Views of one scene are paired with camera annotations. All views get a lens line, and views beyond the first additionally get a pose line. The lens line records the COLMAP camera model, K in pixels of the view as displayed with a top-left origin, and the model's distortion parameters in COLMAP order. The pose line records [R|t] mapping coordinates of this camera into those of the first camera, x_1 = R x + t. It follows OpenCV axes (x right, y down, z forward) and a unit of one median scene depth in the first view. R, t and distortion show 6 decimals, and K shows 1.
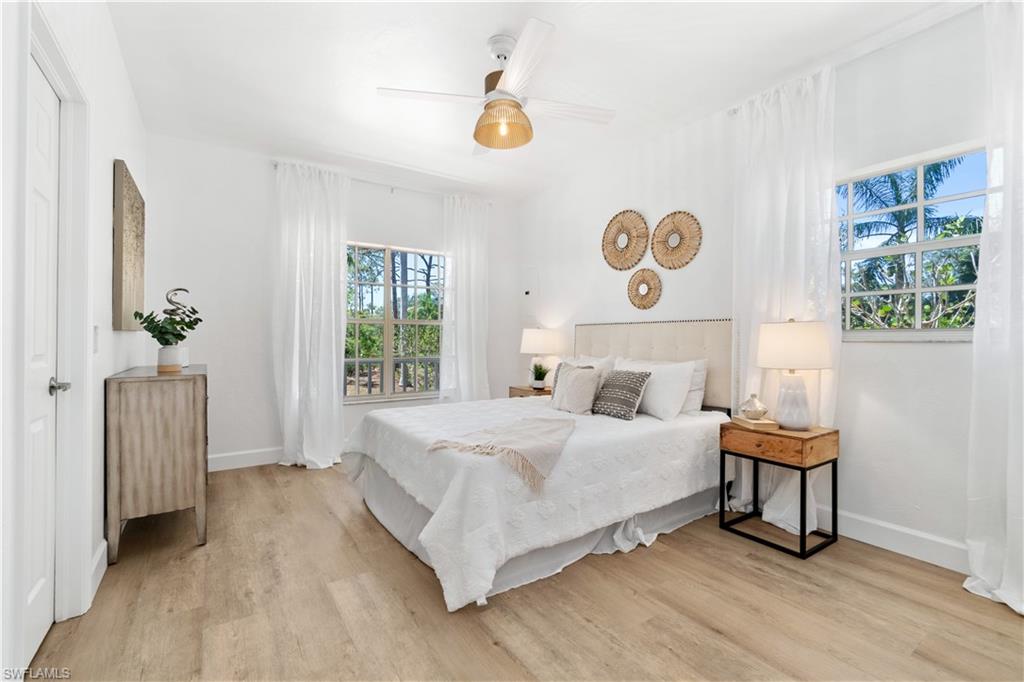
lens RADIAL K [[447.5, 0, 507.8], [0, 447.5, 340.7], [0, 0, 1]] dist [-0.007987, 0.001360]
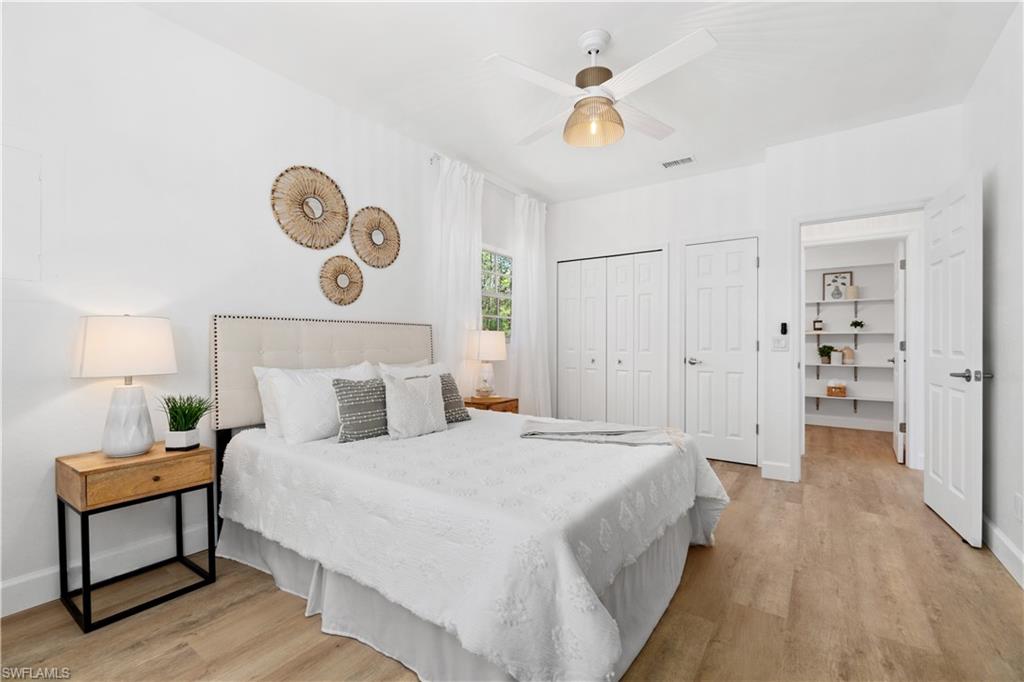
lens RADIAL K [[447.5, 0, 507.2], [0, 447.5, 344.3], [0, 0, 1]] dist [-0.007987, 0.001360]
pose [[-0.357053, -0.005131, 0.934070, -0.664347], [0.008289, 0.999928, 0.008661, -0.003660], [-0.934047, 0.010835, -0.356985, 1.179077]]
